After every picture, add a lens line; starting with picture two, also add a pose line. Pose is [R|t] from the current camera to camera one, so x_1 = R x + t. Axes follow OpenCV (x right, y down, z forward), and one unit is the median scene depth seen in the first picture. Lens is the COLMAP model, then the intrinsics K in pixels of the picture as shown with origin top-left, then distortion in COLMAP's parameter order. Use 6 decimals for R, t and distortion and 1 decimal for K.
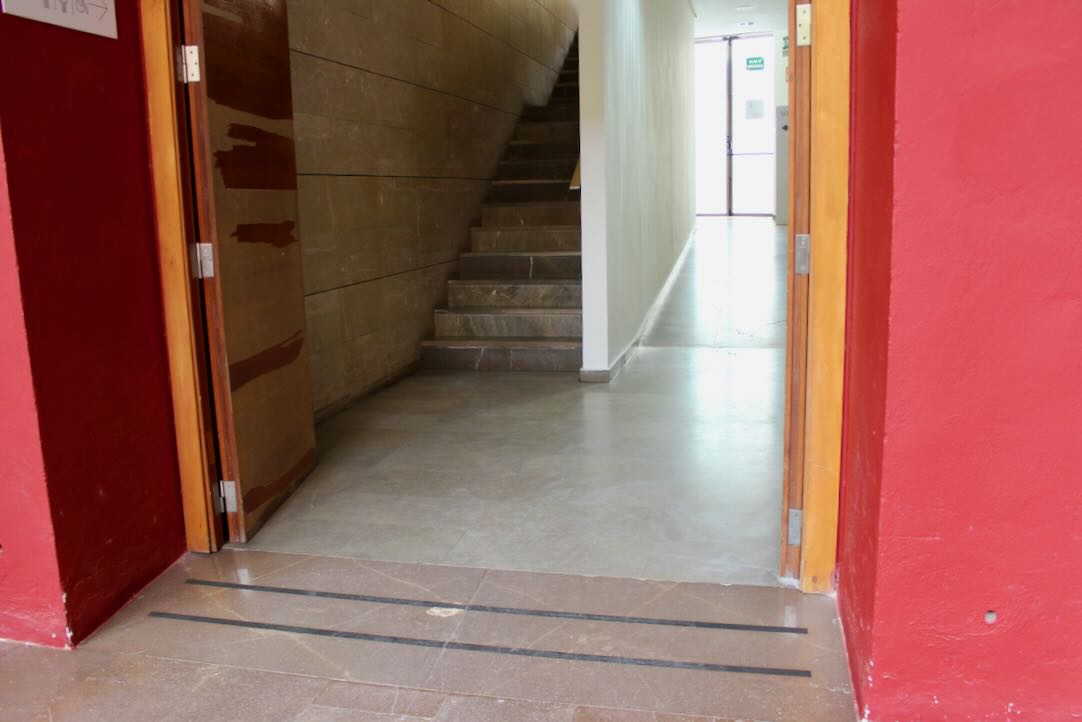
lens RADIAL K [[937.1, 0, 541.0], [0, 937.1, 361.0], [0, 0, 1]] dist [-0.173690, 0.159308]
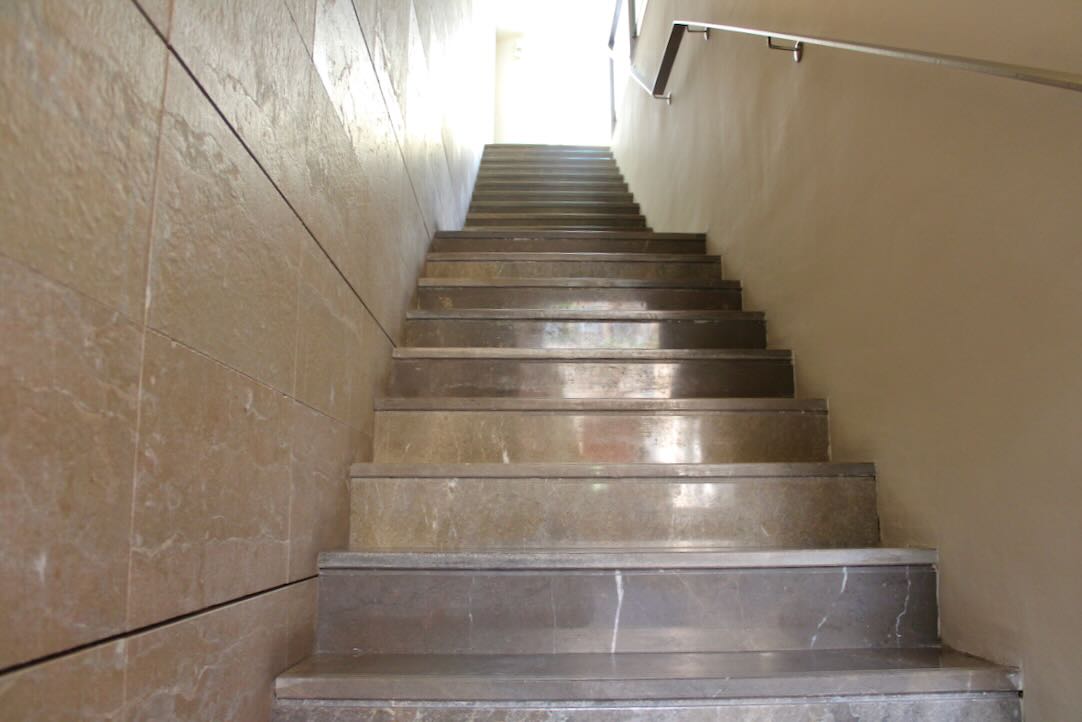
lens RADIAL K [[937.1, 0, 541.0], [0, 937.1, 361.0], [0, 0, 1]] dist [-0.173690, 0.159308]
pose [[0.969464, 0.055849, 0.238789, -0.096956], [0.026458, 0.944218, -0.328257, -0.089143], [-0.243802, 0.324551, 0.913908, 0.809570]]
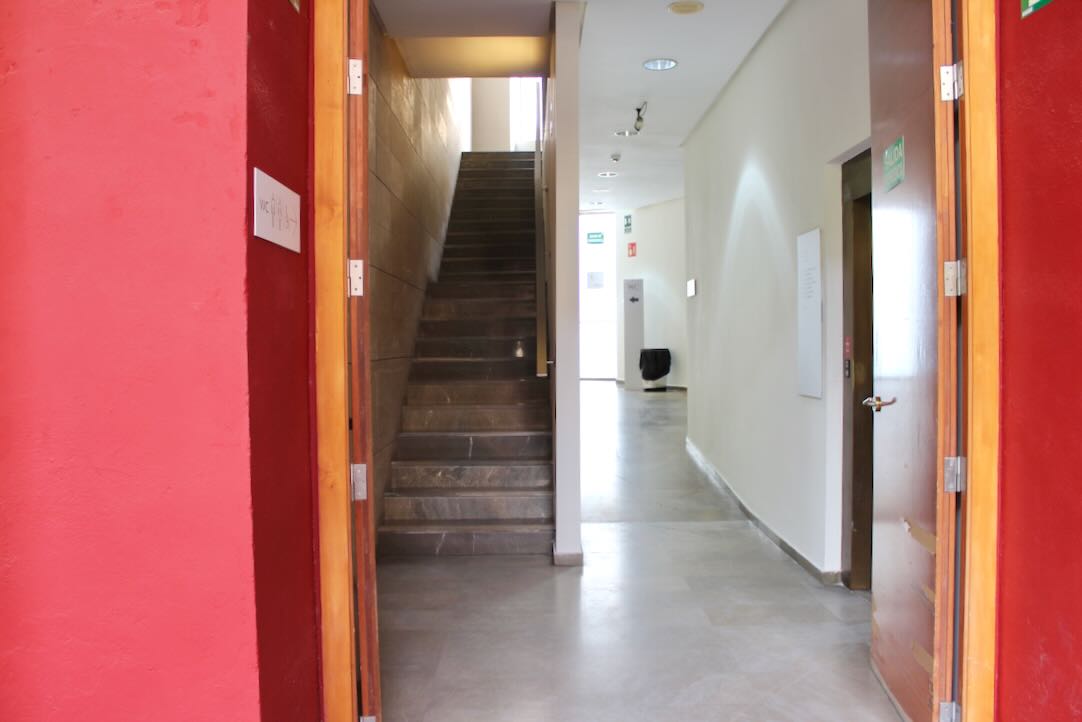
lens RADIAL K [[924.1, 0, 541.0], [0, 924.1, 361.0], [0, 0, 1]] dist [-0.128092, 0.005478]
pose [[0.971205, 0.013239, 0.237876, -0.185638], [0.025006, 0.987276, -0.157040, -0.036081], [-0.236928, 0.158467, 0.958516, 0.013438]]
